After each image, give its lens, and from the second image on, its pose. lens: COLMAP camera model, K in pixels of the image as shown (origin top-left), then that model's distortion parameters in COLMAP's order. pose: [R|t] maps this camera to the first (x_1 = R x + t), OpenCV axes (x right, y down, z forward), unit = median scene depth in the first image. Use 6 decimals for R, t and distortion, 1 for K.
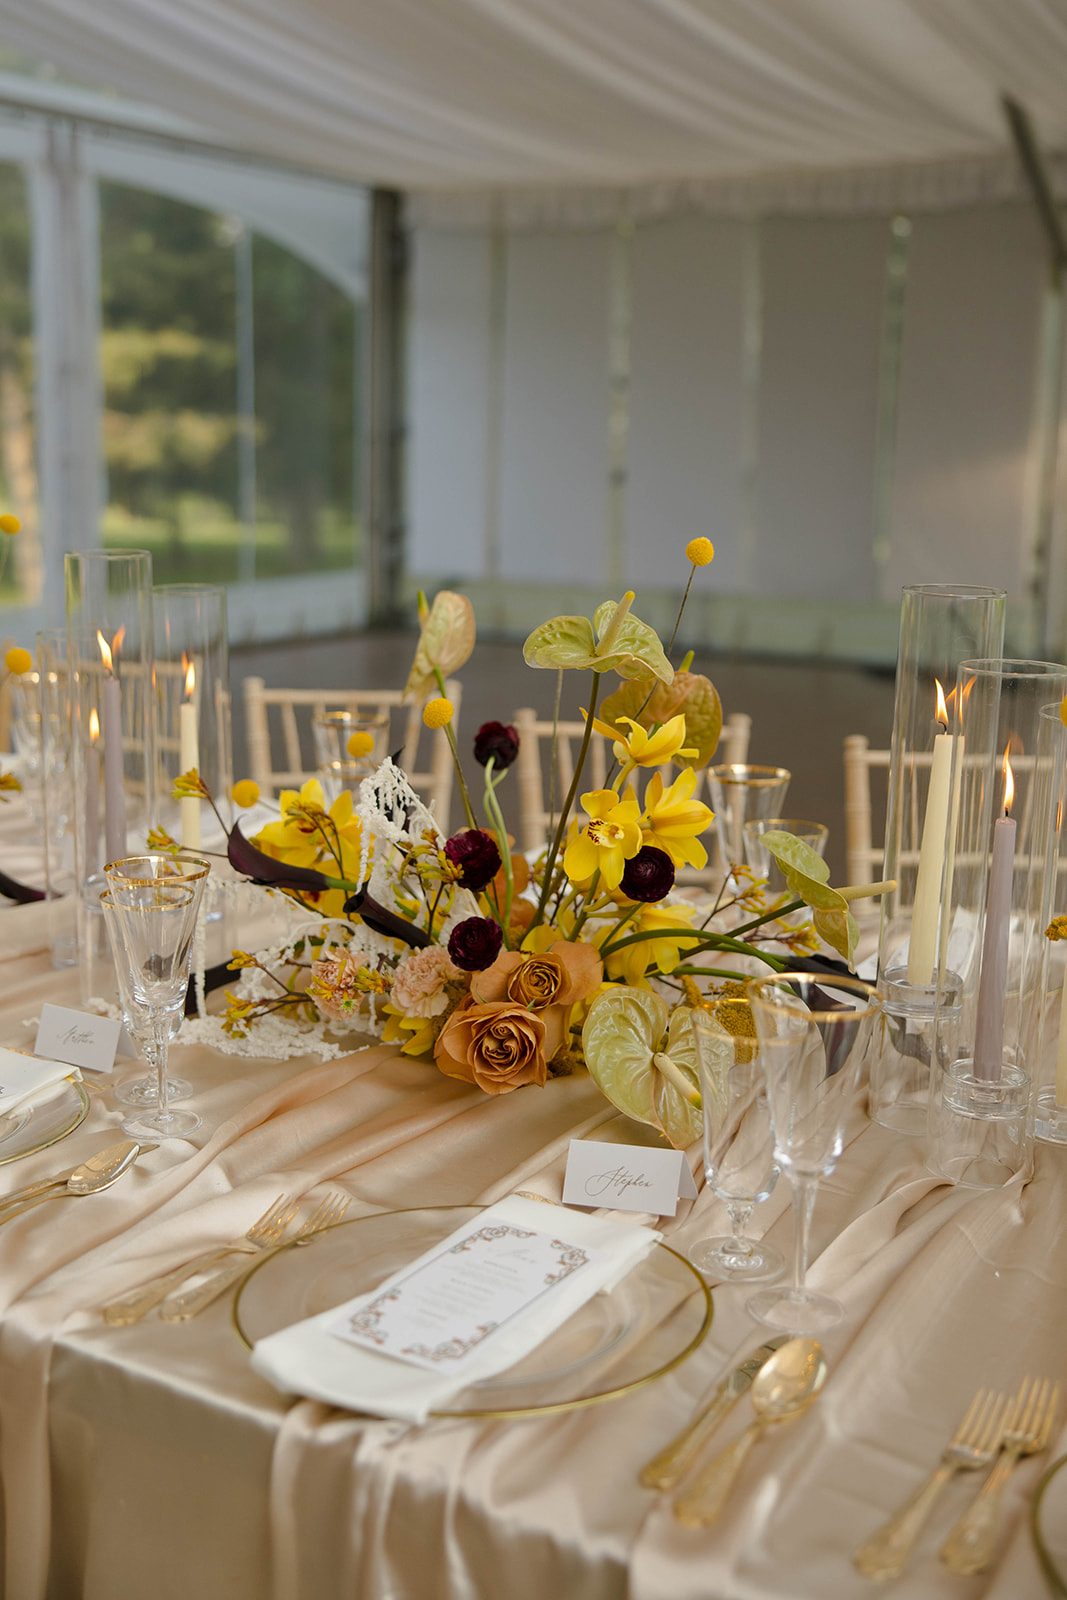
lens RADIAL K [[1860.9, 0, 529.0], [0, 1860.9, 763.0], [0, 0, 1]] dist [0.008859, 0.004259]
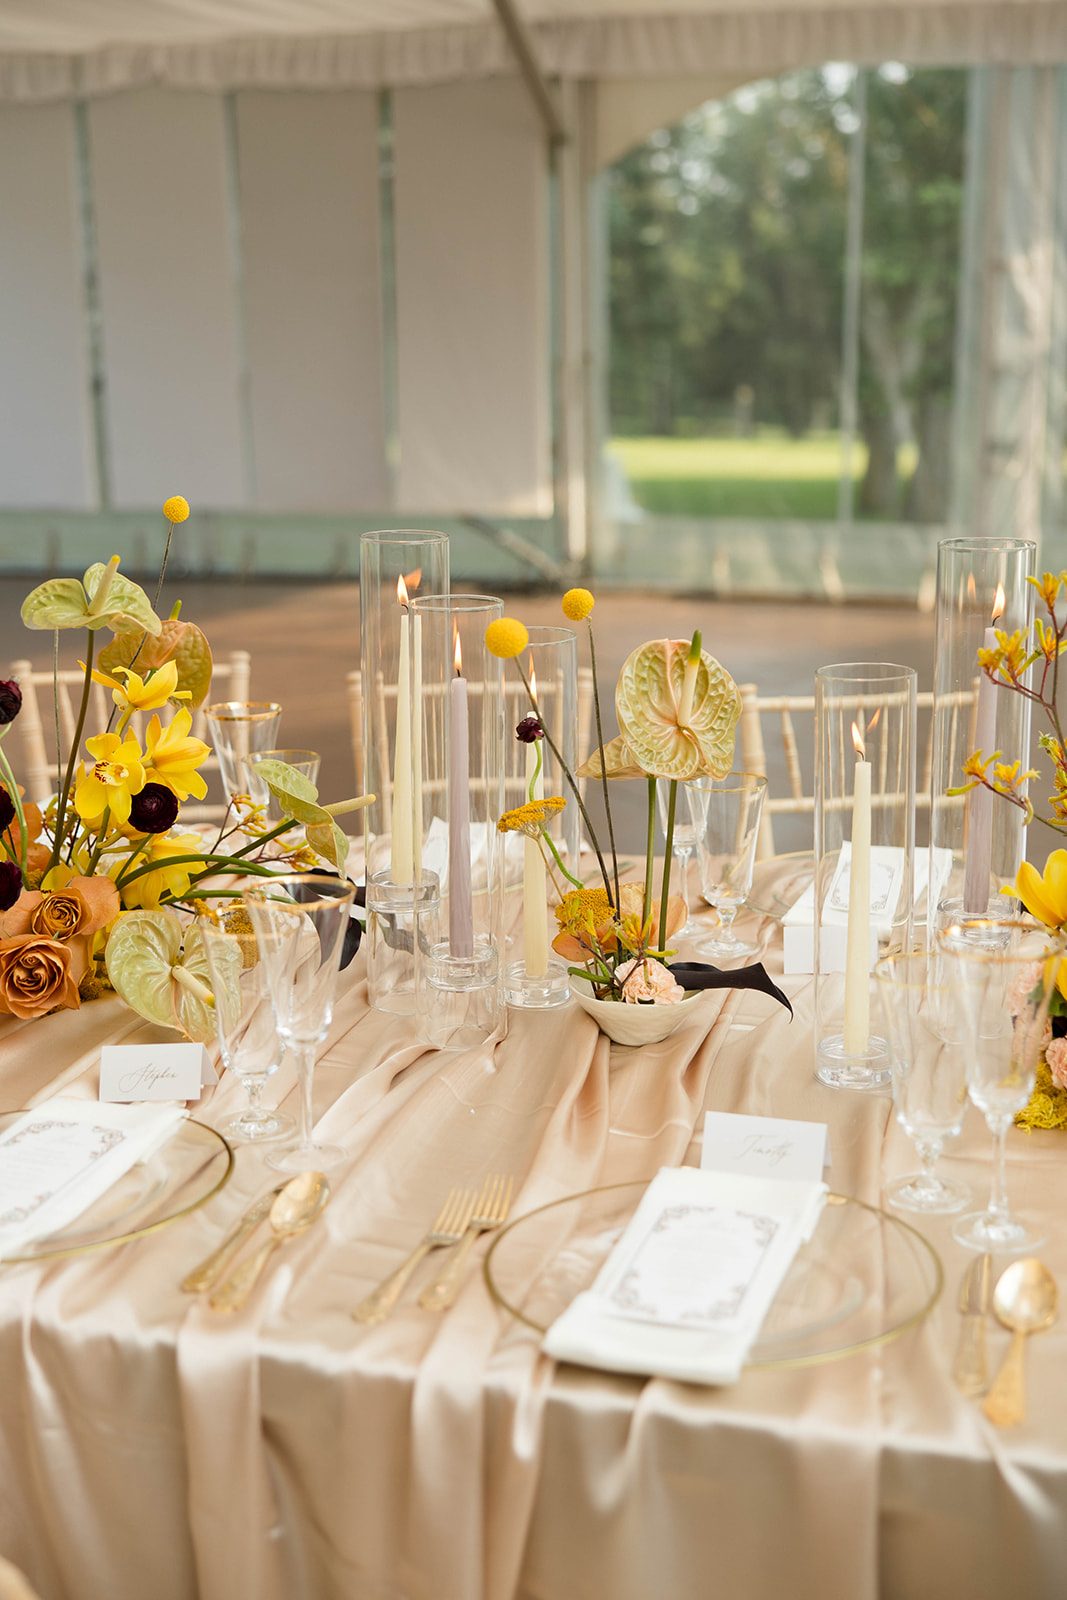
lens RADIAL K [[2161.0, 0, 533.5], [0, 2161.0, 800.0], [0, 0, 1]] dist [0.006414, 0.031614]
pose [[0.970107, -0.083559, 0.227837, -0.009377], [0.072234, 0.995722, 0.057619, -0.002459], [-0.231677, -0.039439, 0.971993, -0.304501]]
